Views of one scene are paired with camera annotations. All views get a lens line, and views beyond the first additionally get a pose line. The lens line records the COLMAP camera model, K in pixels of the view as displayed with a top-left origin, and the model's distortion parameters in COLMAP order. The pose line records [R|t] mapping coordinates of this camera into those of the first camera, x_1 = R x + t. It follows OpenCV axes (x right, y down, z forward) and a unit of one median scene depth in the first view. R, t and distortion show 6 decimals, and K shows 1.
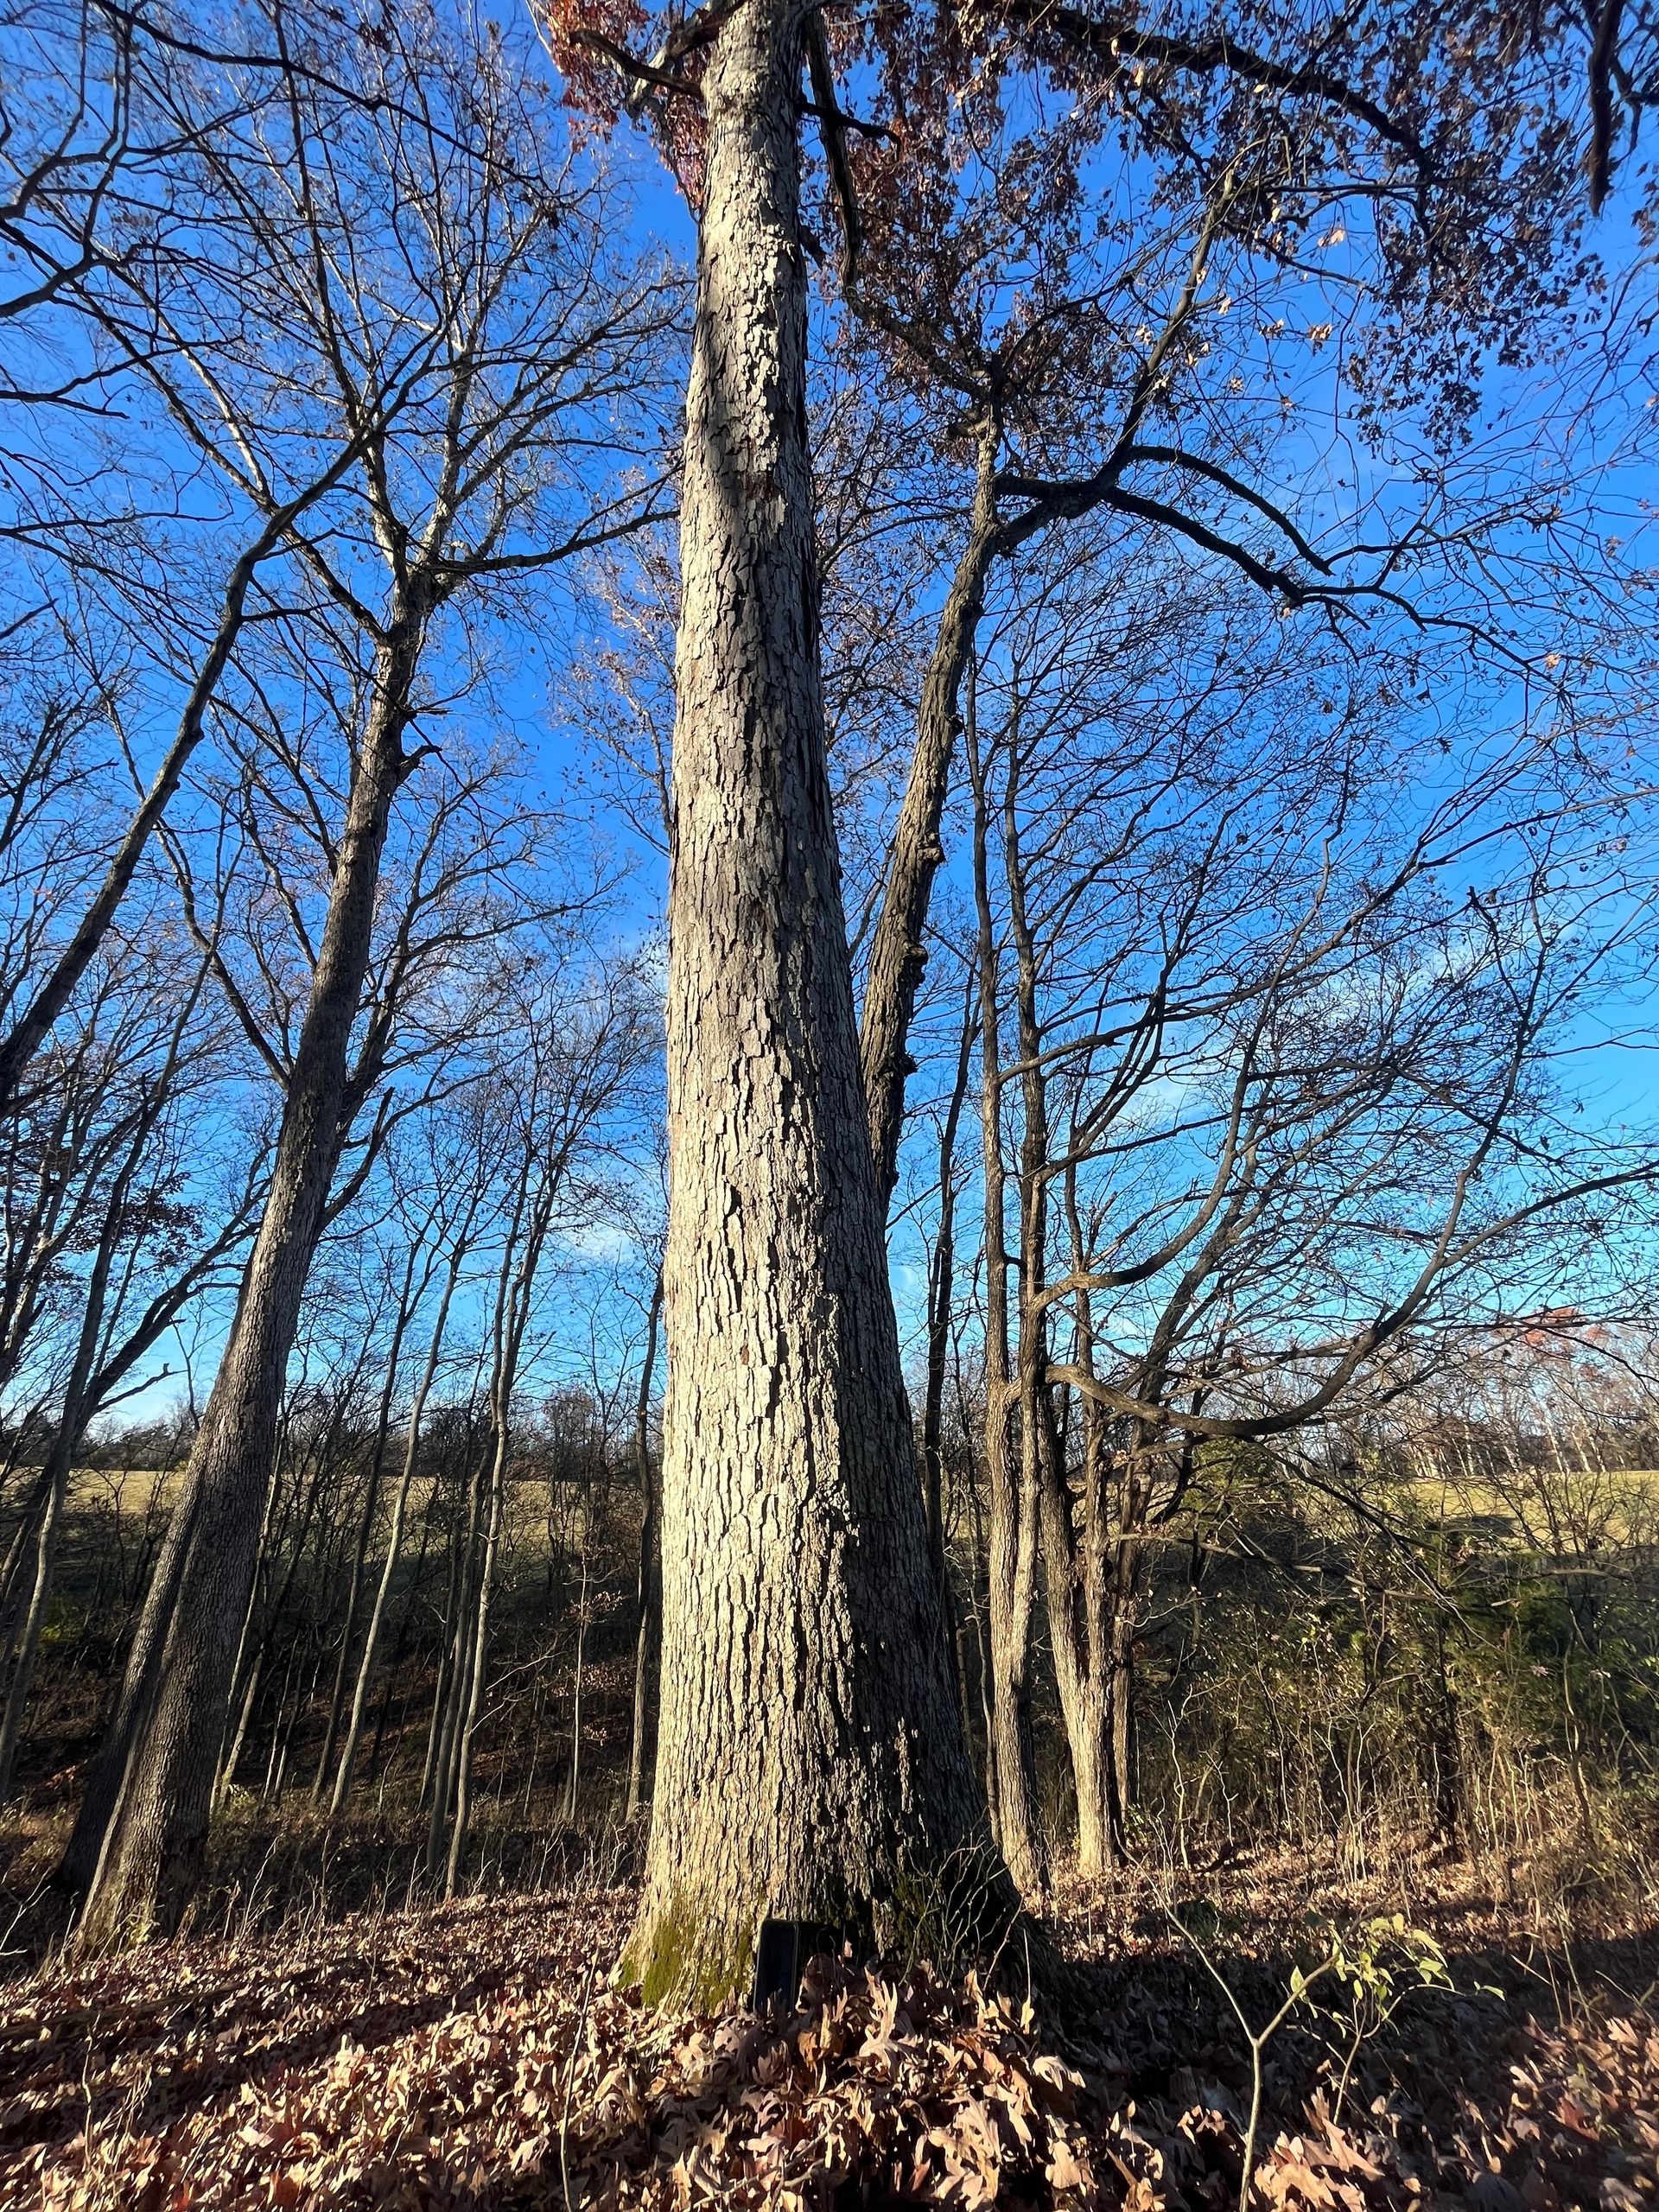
lens RADIAL K [[896.9, 0, 827.8], [0, 896.9, 1095.5], [0, 0, 1]] dist [-0.002346, -0.000047]
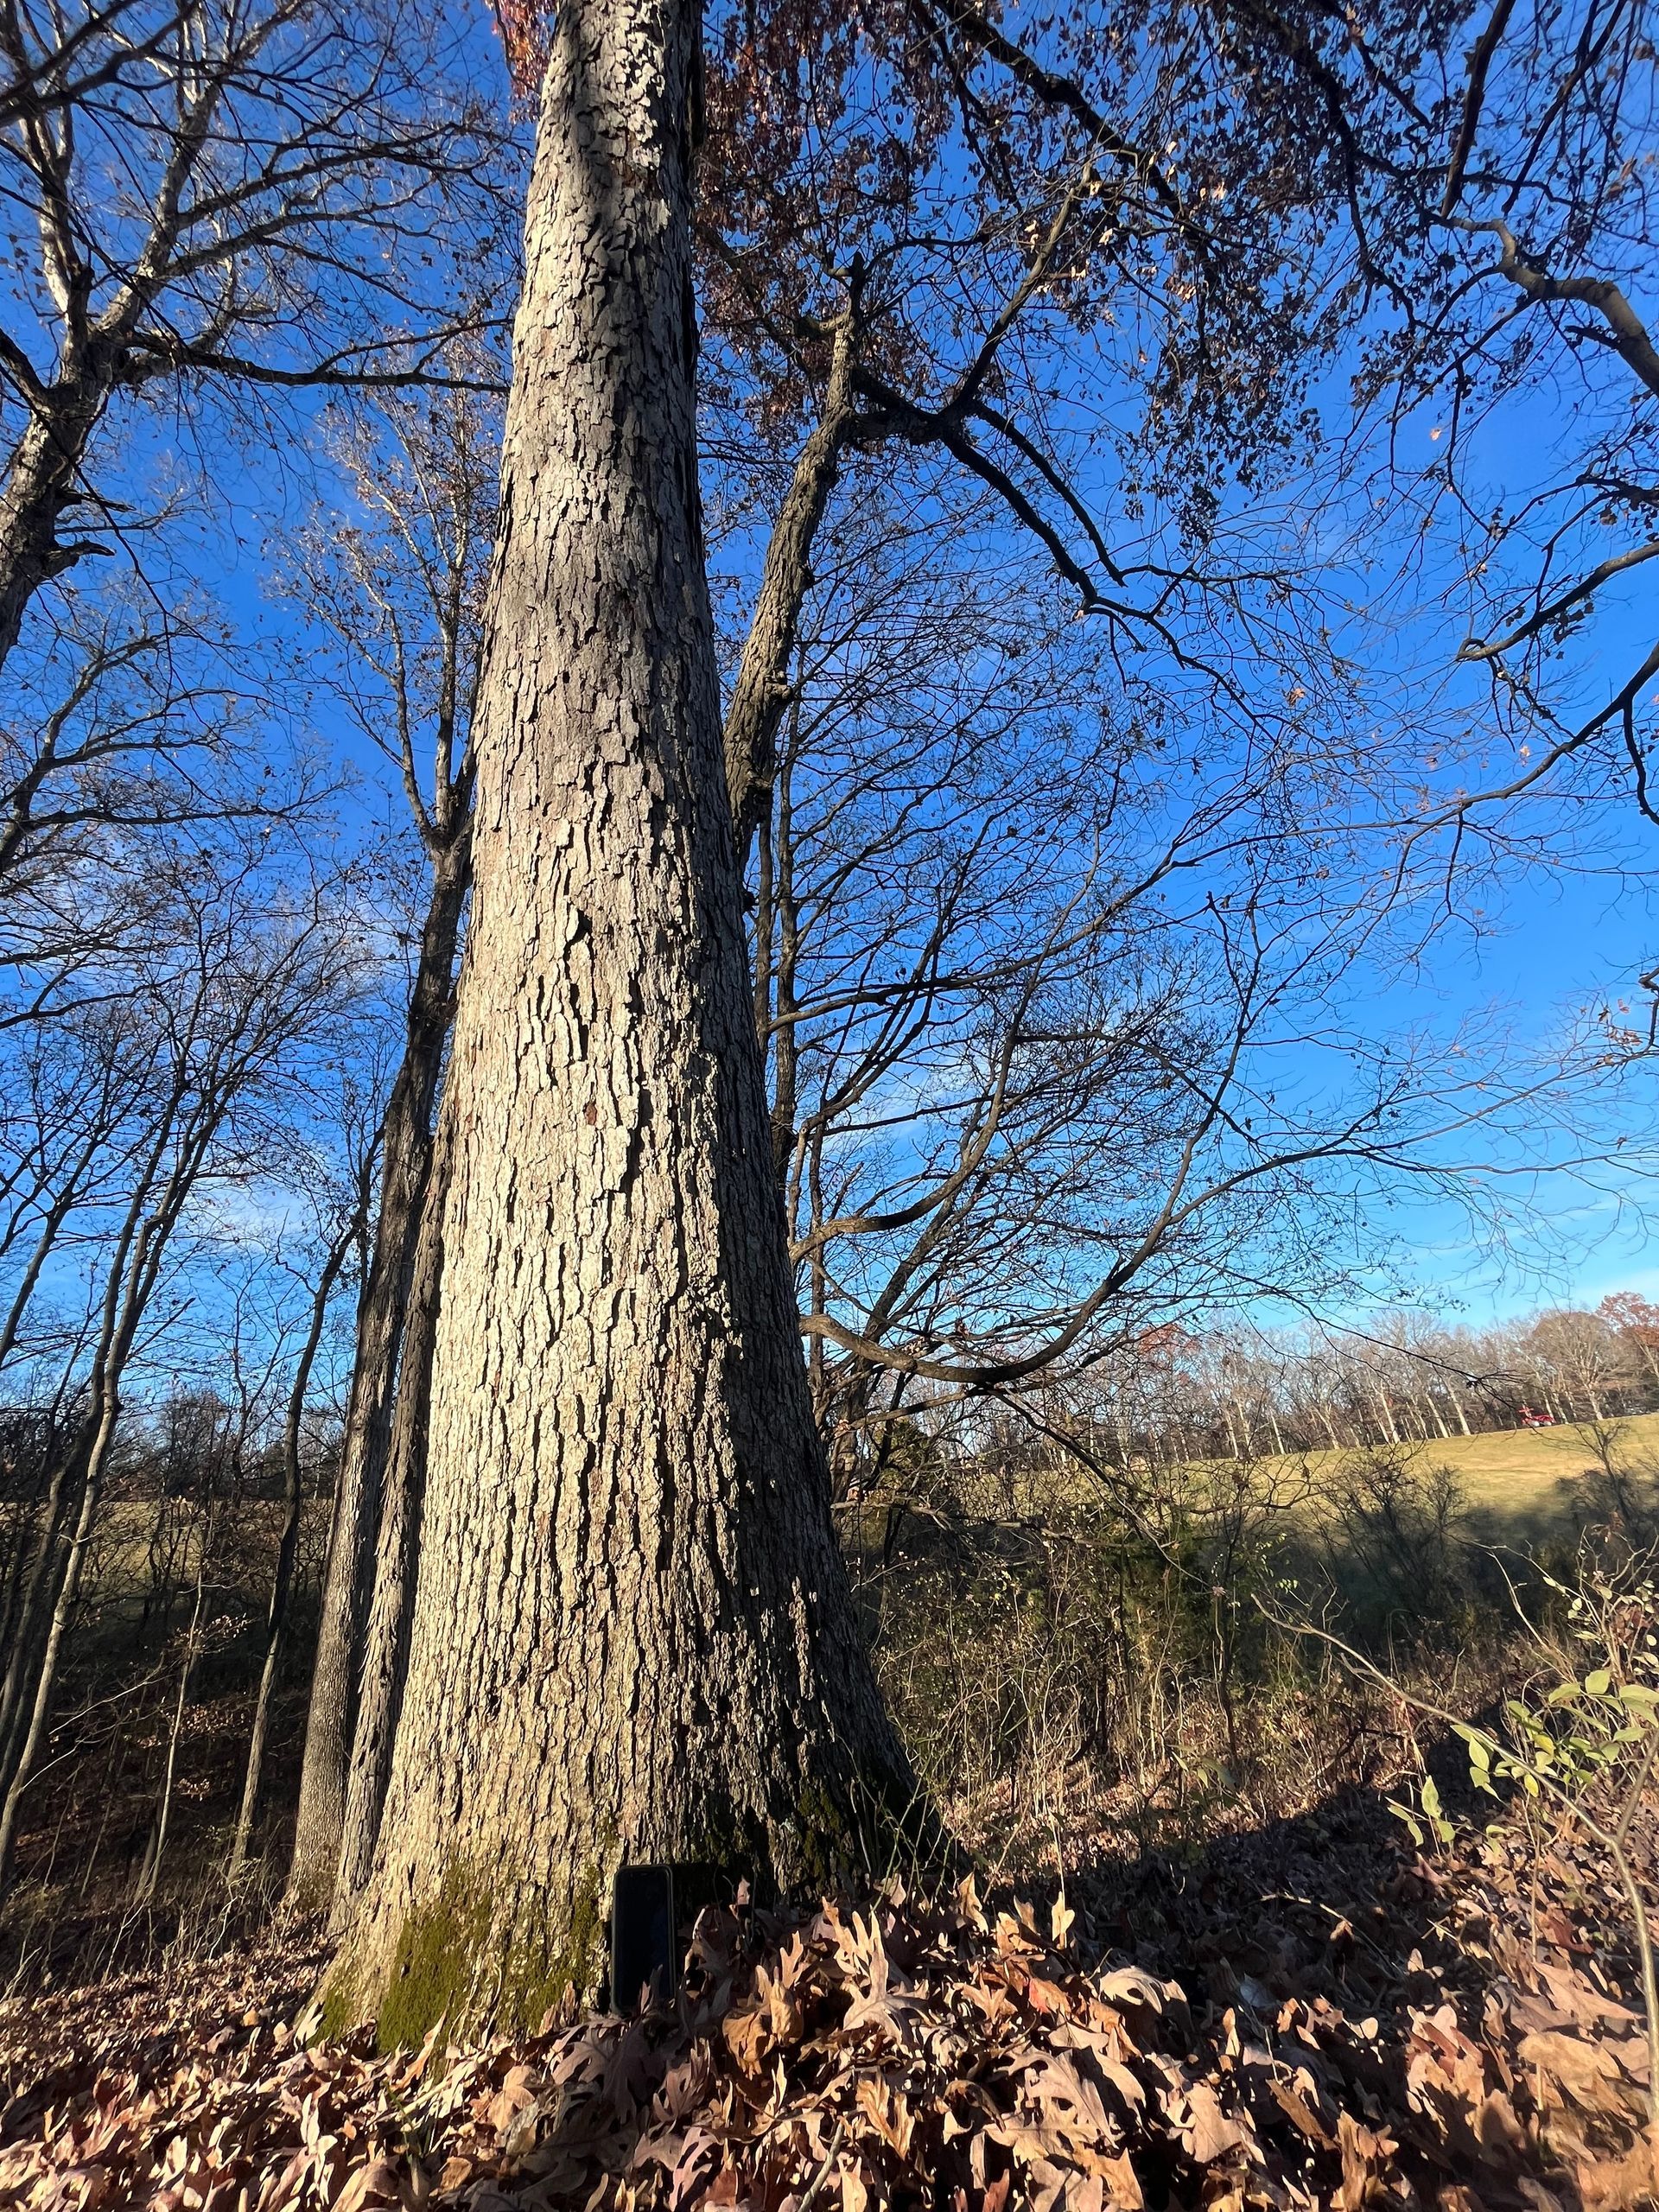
lens RADIAL K [[896.9, 0, 827.8], [0, 896.9, 1095.5], [0, 0, 1]] dist [-0.002346, -0.000047]
pose [[0.947835, 0.098210, 0.303255, -0.134912], [-0.096181, 0.995128, -0.021658, 0.278722], [-0.303904, -0.008639, 0.952663, 0.263261]]
